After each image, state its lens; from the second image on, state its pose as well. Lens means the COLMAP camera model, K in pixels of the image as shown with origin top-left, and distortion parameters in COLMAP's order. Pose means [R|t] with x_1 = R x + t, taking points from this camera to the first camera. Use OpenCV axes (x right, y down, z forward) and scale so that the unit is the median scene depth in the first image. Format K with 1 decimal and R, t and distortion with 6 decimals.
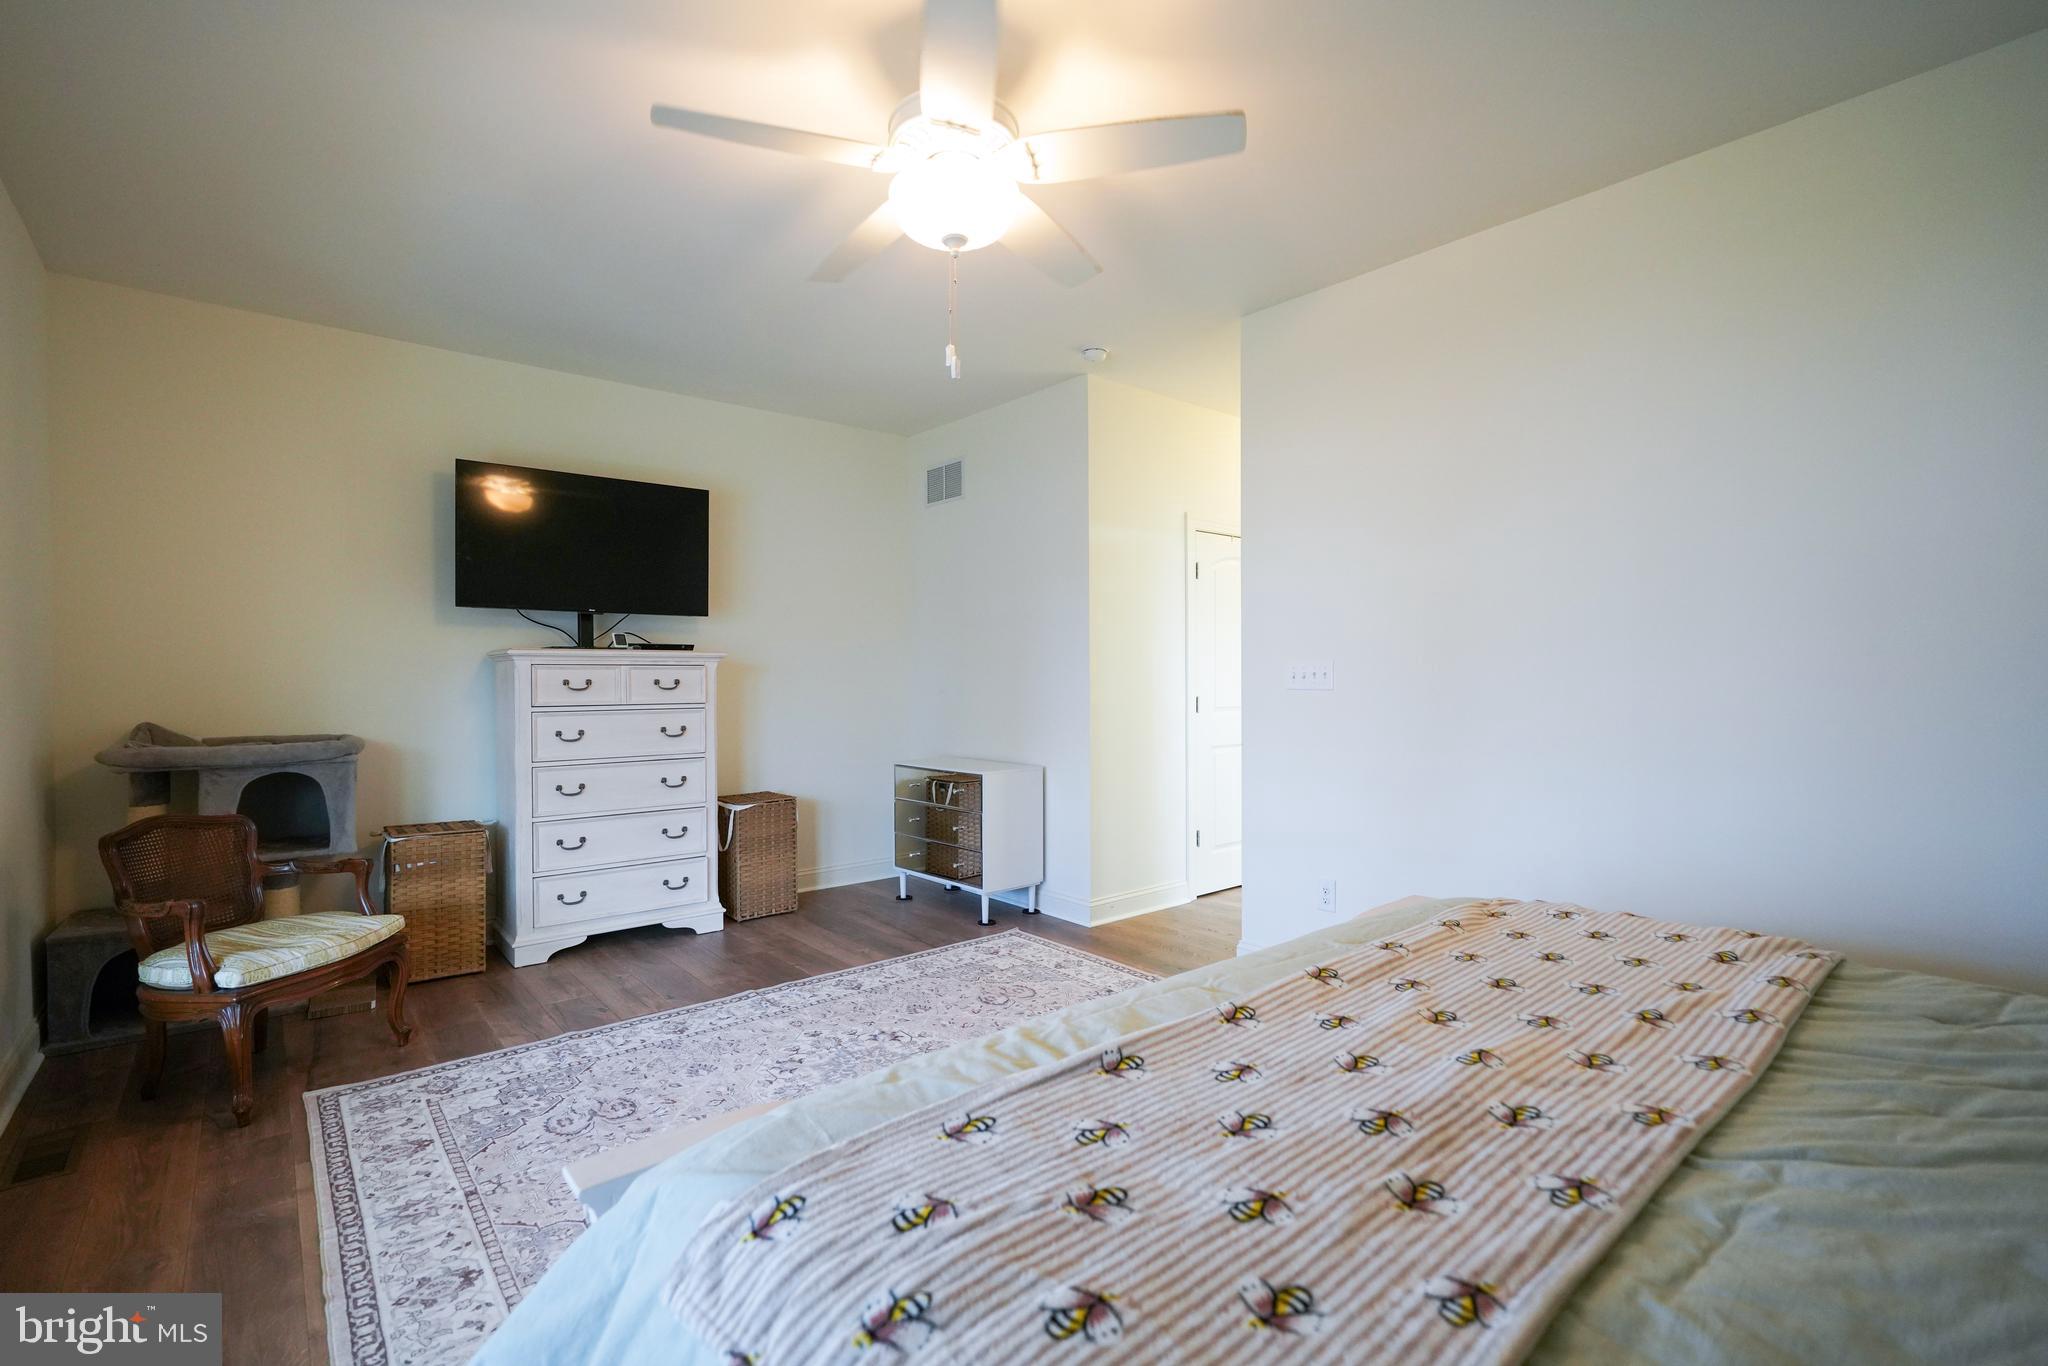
lens RADIAL K [[917.7, 0, 1014.4], [0, 917.7, 681.1], [0, 0, 1]] dist [-0.013206, 0.005547]
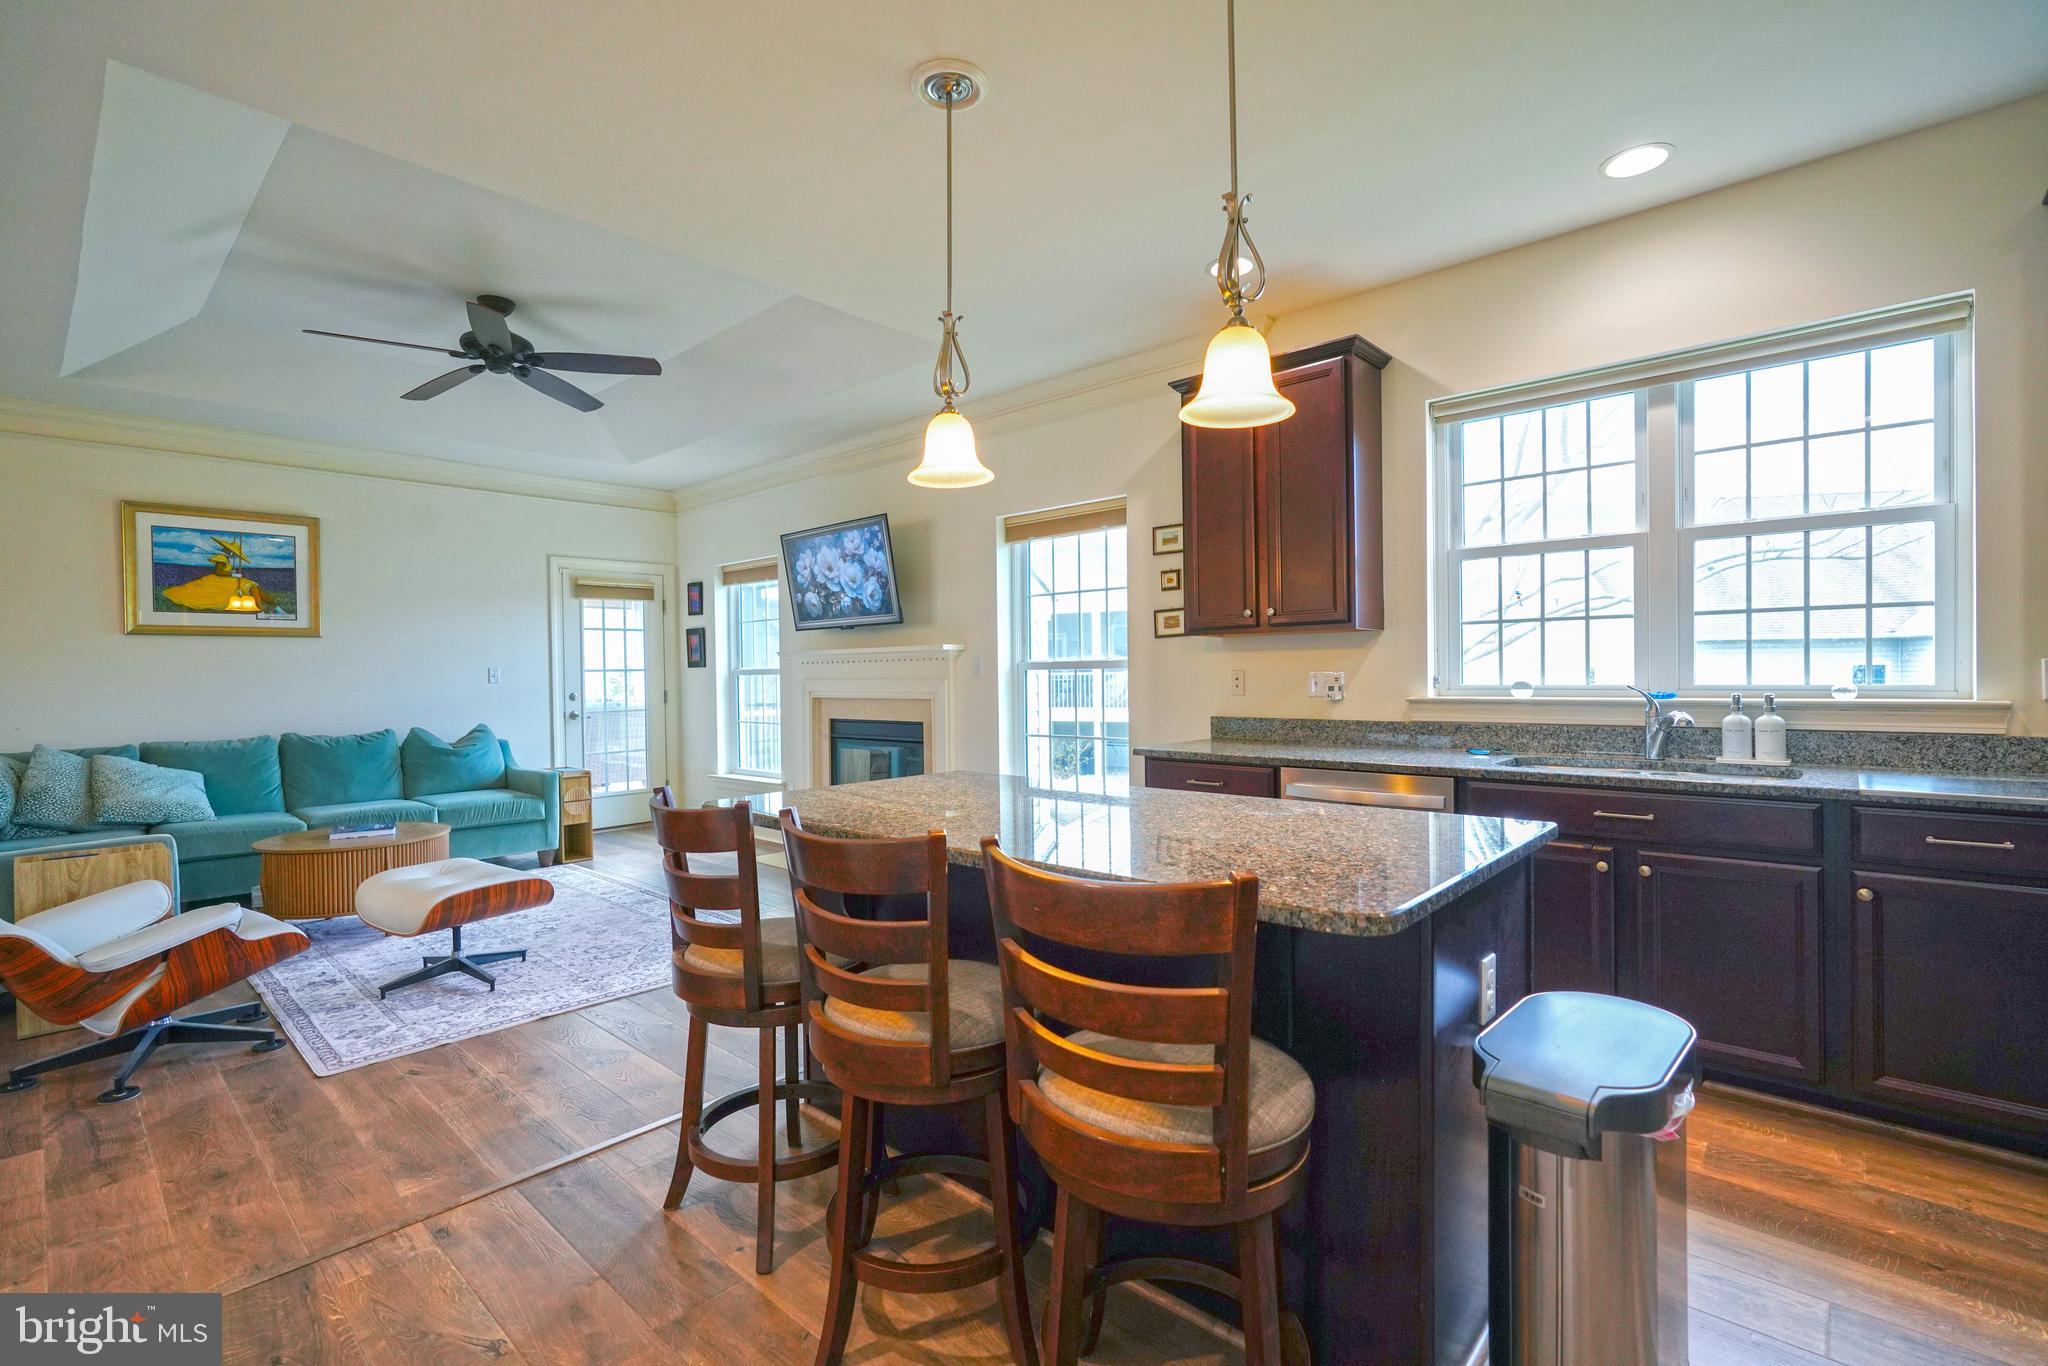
lens RADIAL K [[917.7, 0, 1014.1], [0, 917.7, 685.0], [0, 0, 1]] dist [-0.013206, 0.005547]
pose [[-0.126767, -0.005507, 0.991917, -1.589715], [0.019448, 0.999779, 0.008036, 0.015489], [-0.991742, 0.020309, -0.126632, 0.286366]]
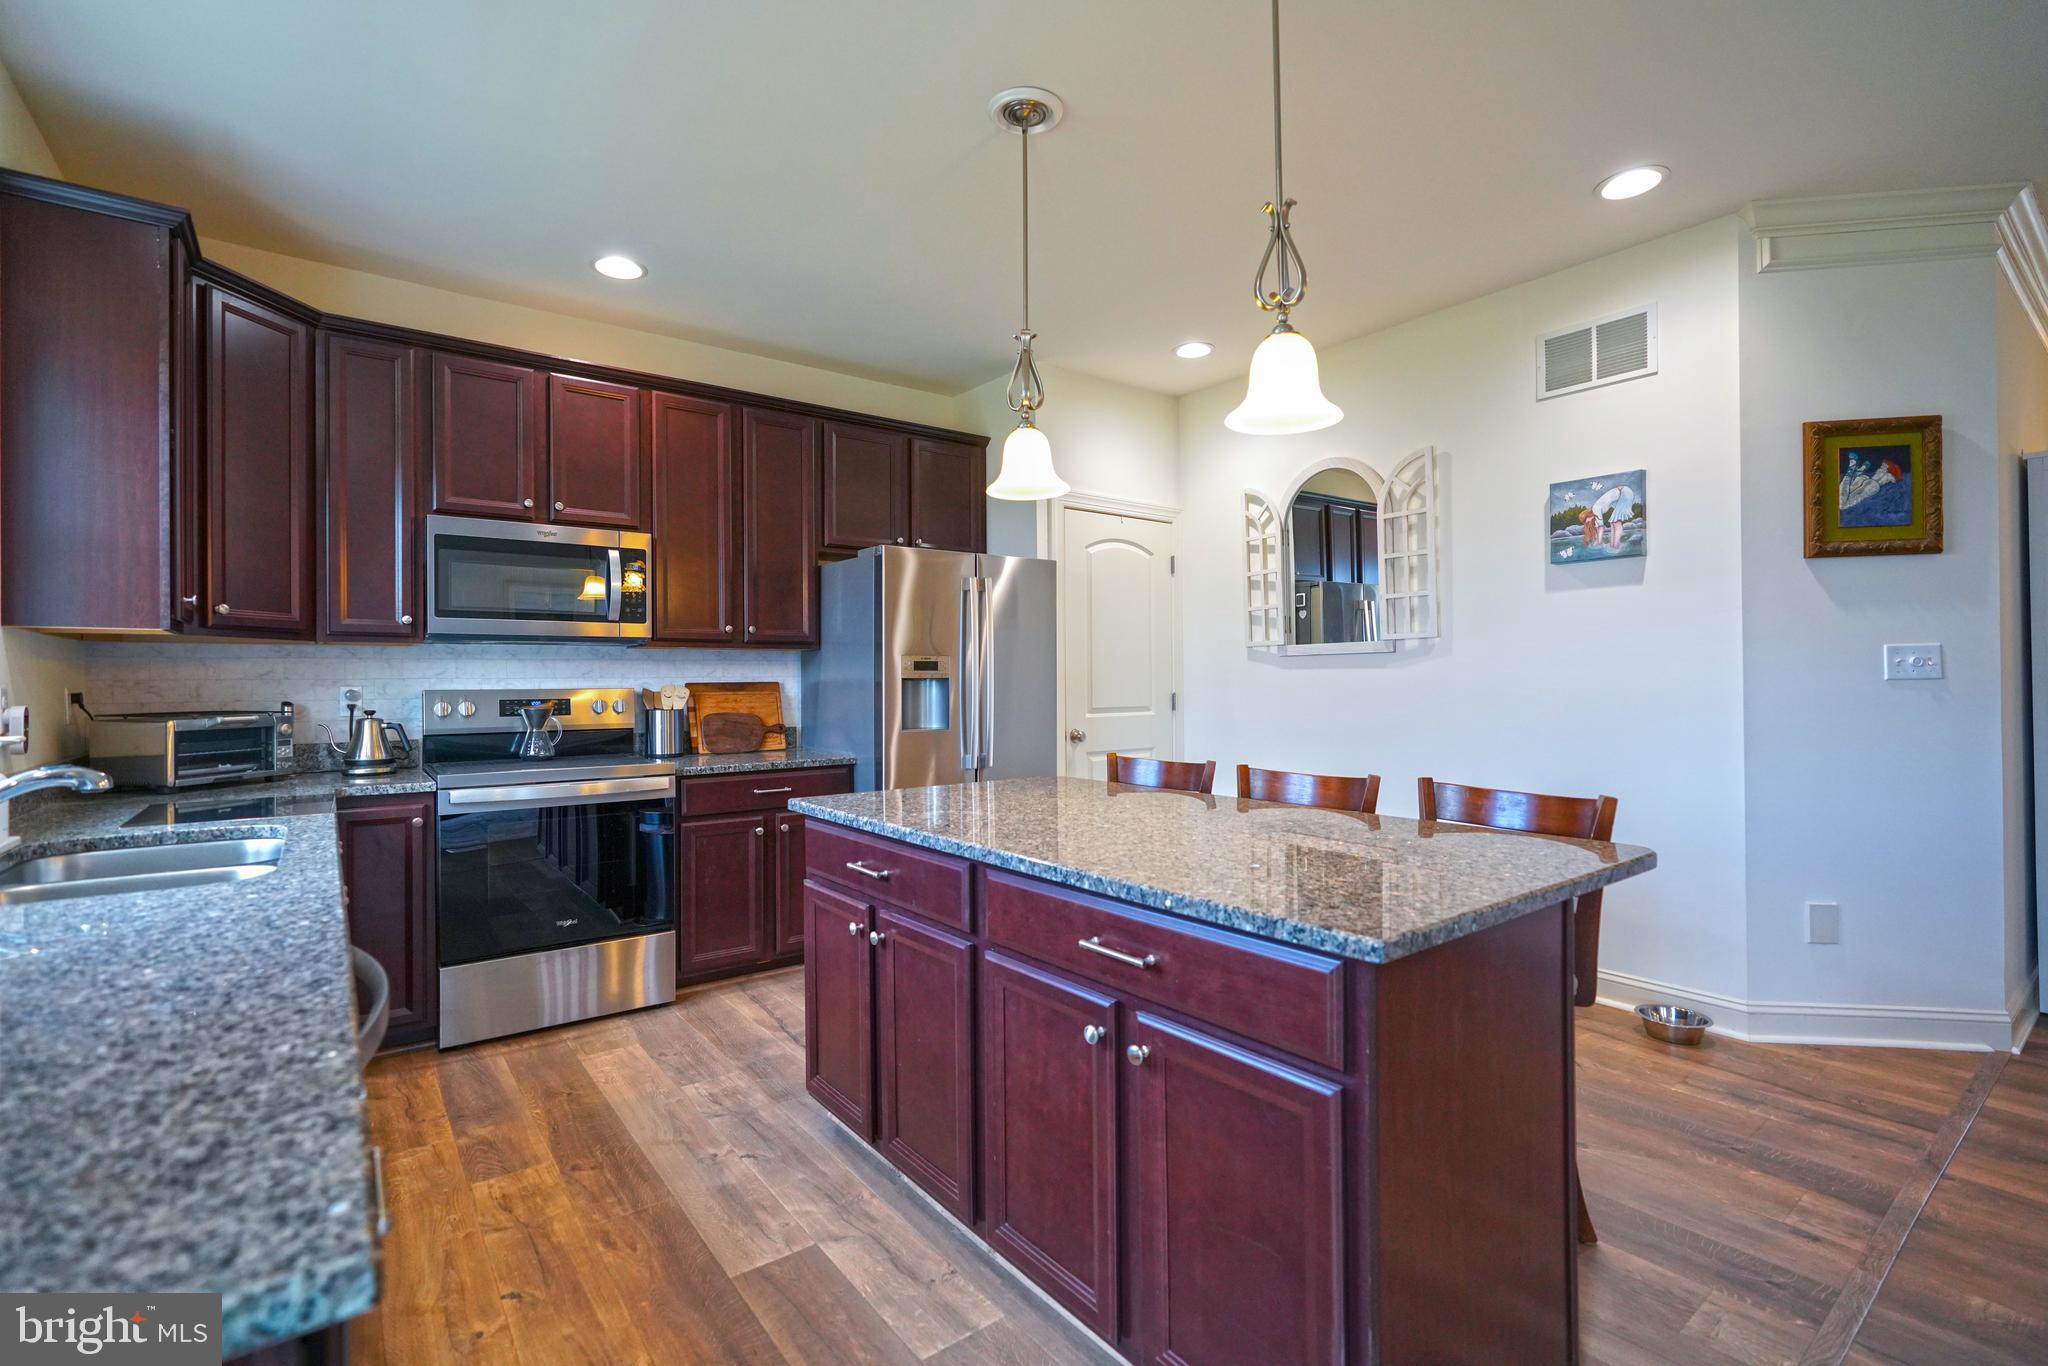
lens RADIAL K [[917.7, 0, 1010.1], [0, 917.7, 678.0], [0, 0, 1]] dist [-0.013206, 0.005547]
pose [[-0.051159, 0.003411, -0.998685, -0.298041], [0.003820, 0.999988, 0.003220, 0.010319], [0.998683, -0.003650, -0.051172, 0.102960]]
